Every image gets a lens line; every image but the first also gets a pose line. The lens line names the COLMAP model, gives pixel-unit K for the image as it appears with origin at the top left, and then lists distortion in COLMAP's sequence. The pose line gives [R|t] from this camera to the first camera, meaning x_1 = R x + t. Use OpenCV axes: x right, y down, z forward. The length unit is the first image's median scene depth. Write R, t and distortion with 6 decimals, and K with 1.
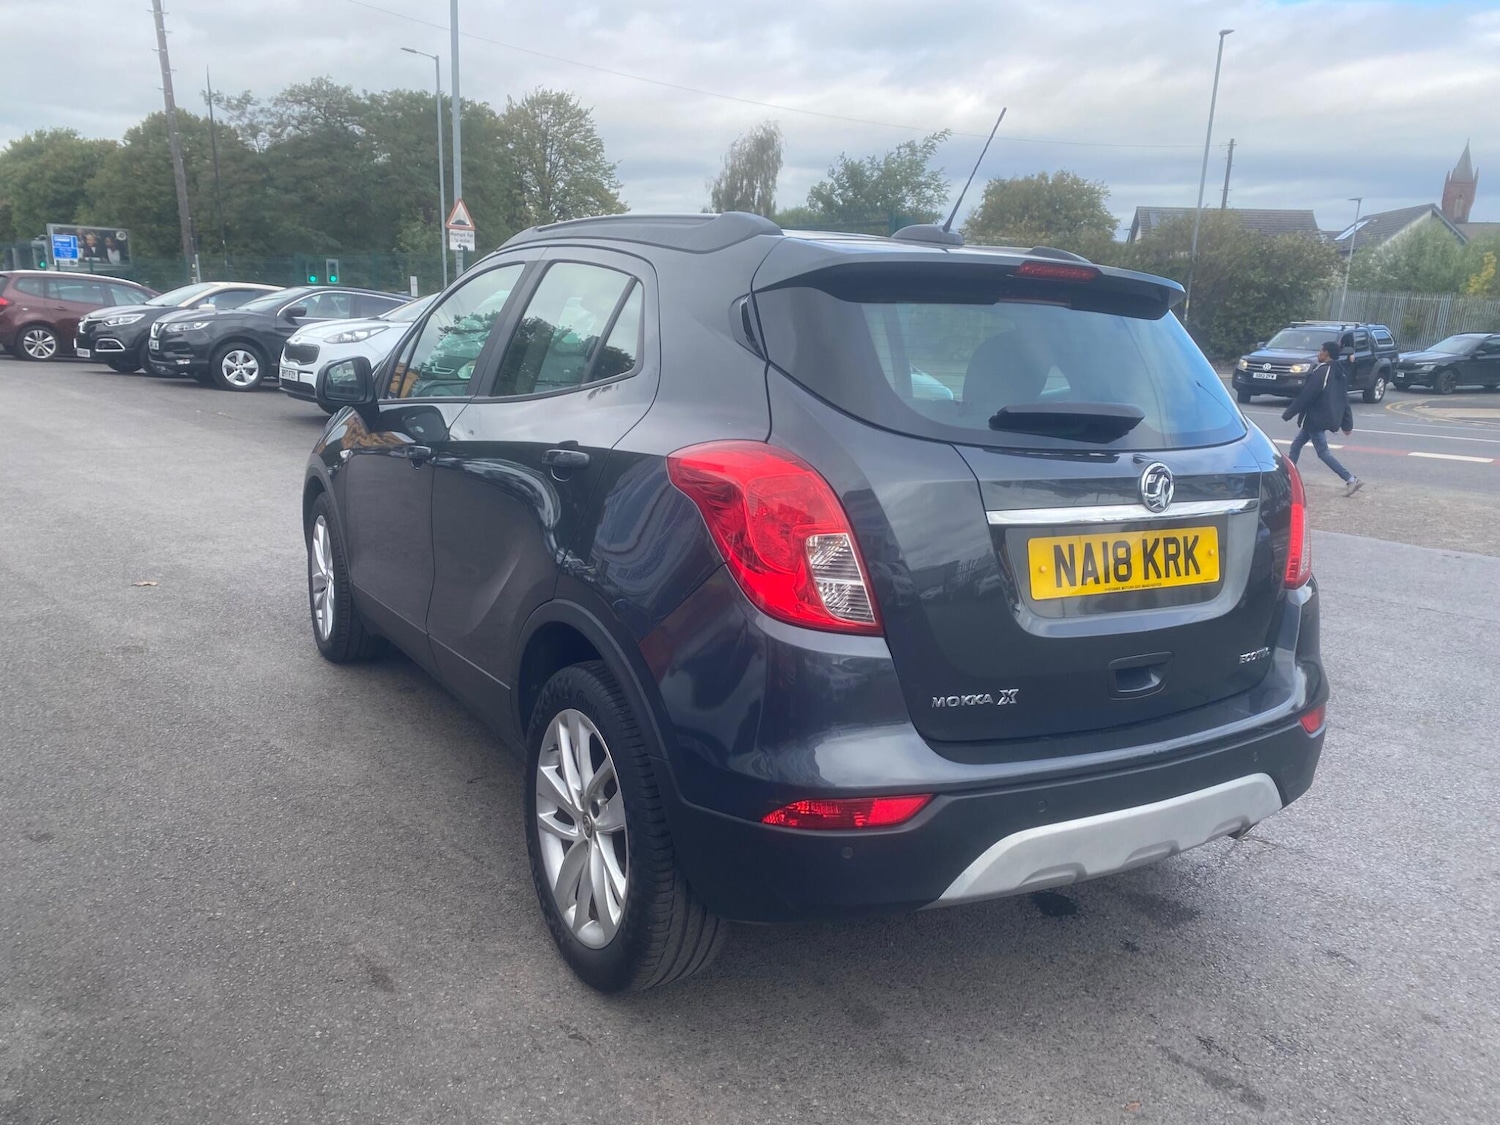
lens RADIAL K [[1118.2, 0, 756.7], [0, 1118.2, 586.3], [0, 0, 1]] dist [0.014669, -0.006544]
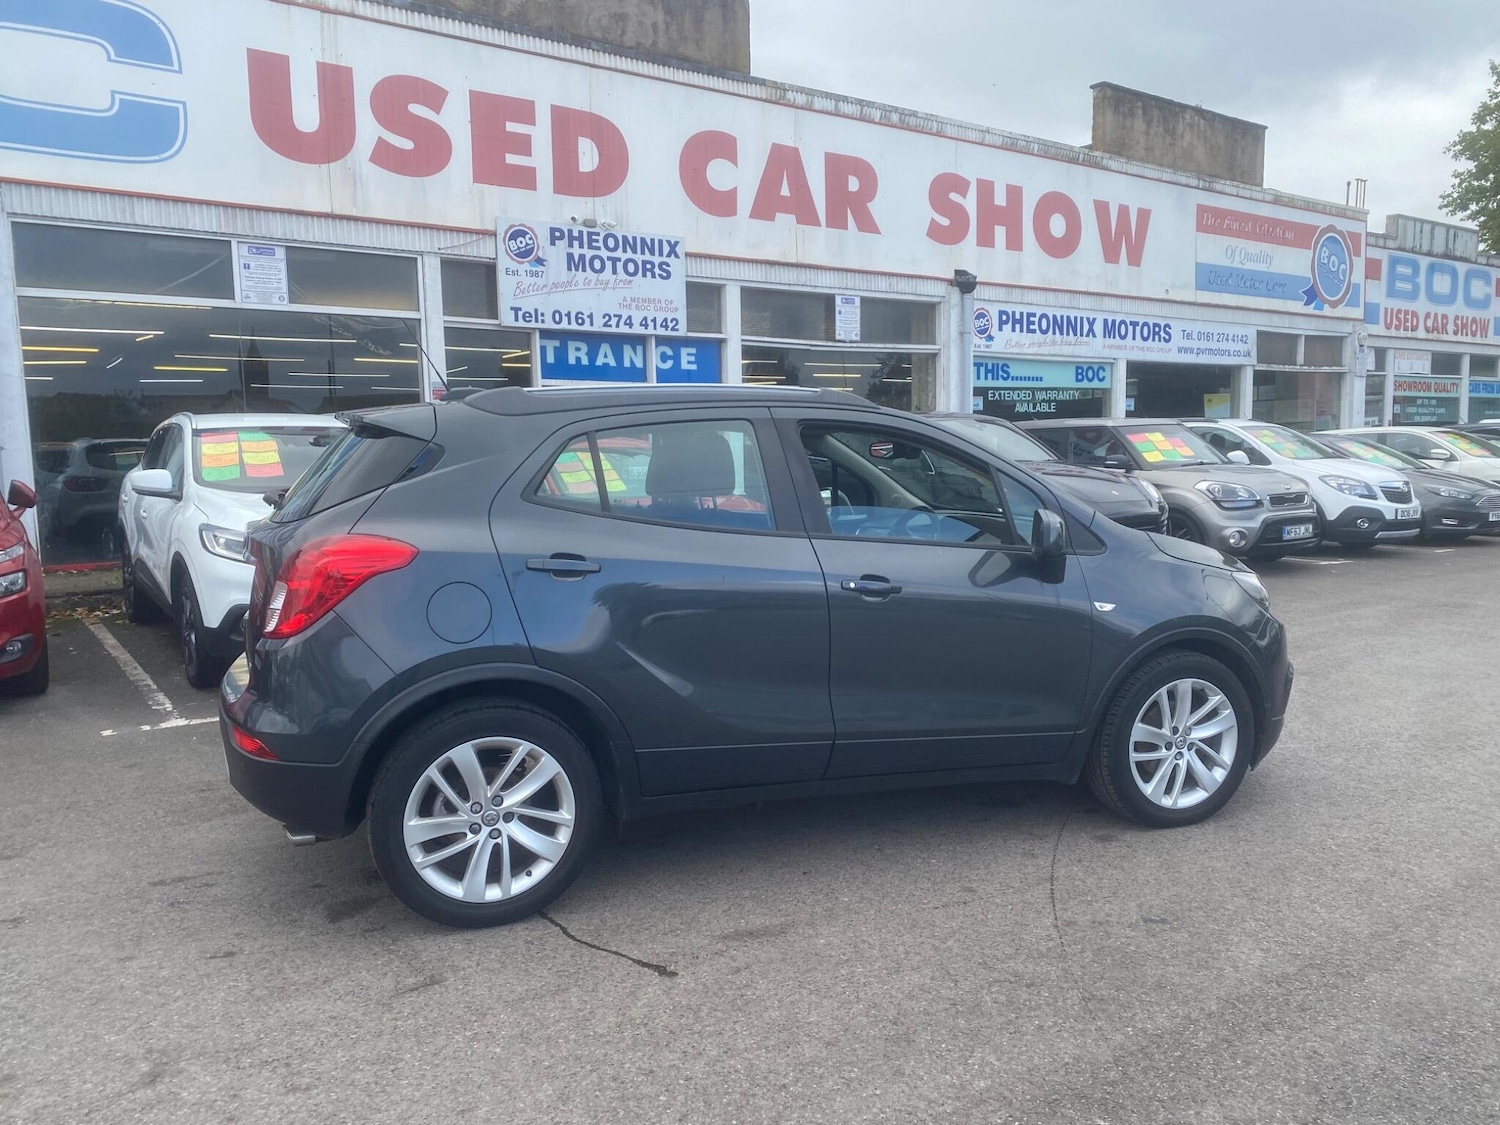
lens RADIAL K [[1146.4, 0, 757.6], [0, 1146.4, 589.7], [0, 0, 1]] dist [0.039727, -0.051185]
pose [[-0.168464, 0.081153, -0.982362, 1.612991], [-0.234398, 0.964719, 0.119892, -0.327416], [0.957433, 0.250461, -0.143498, 1.640139]]
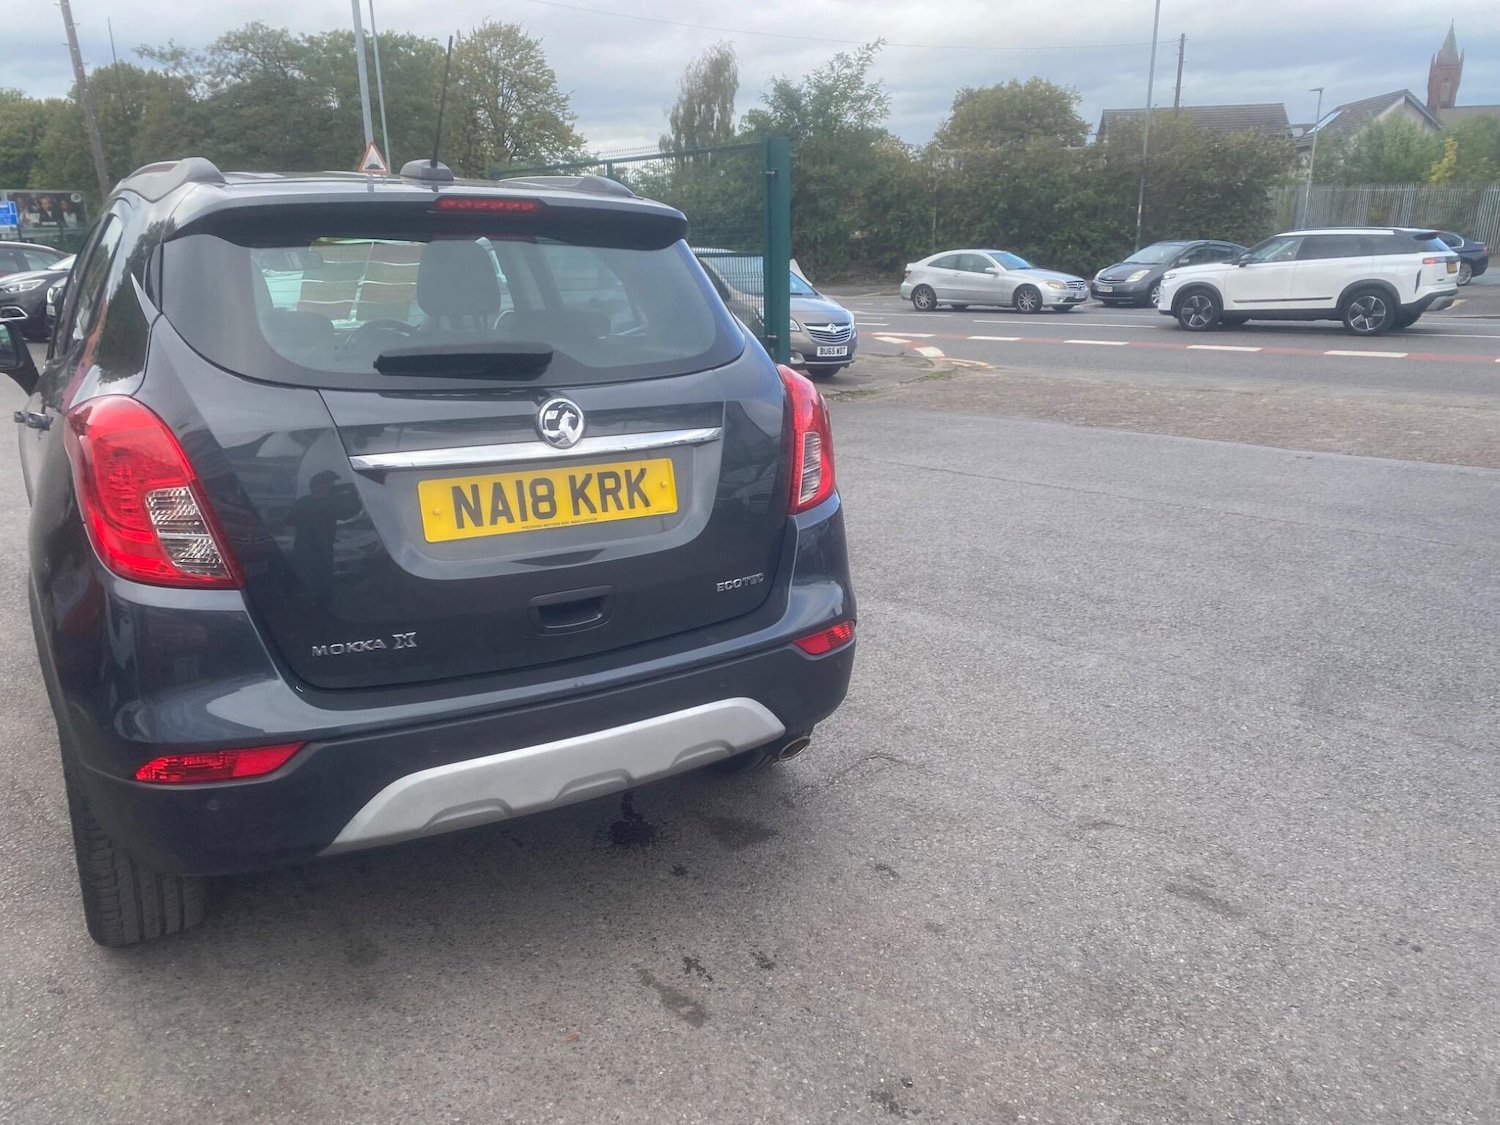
lens RADIAL K [[1115.1, 0, 744.3], [0, 1115.1, 589.1], [0, 0, 1]] dist [0.008739, 0.001628]
pose [[0.998567, -0.052905, -0.008078, 0.417051], [0.053307, 0.996620, 0.062500, 0.004577], [0.004744, -0.062841, 0.998012, 0.003950]]
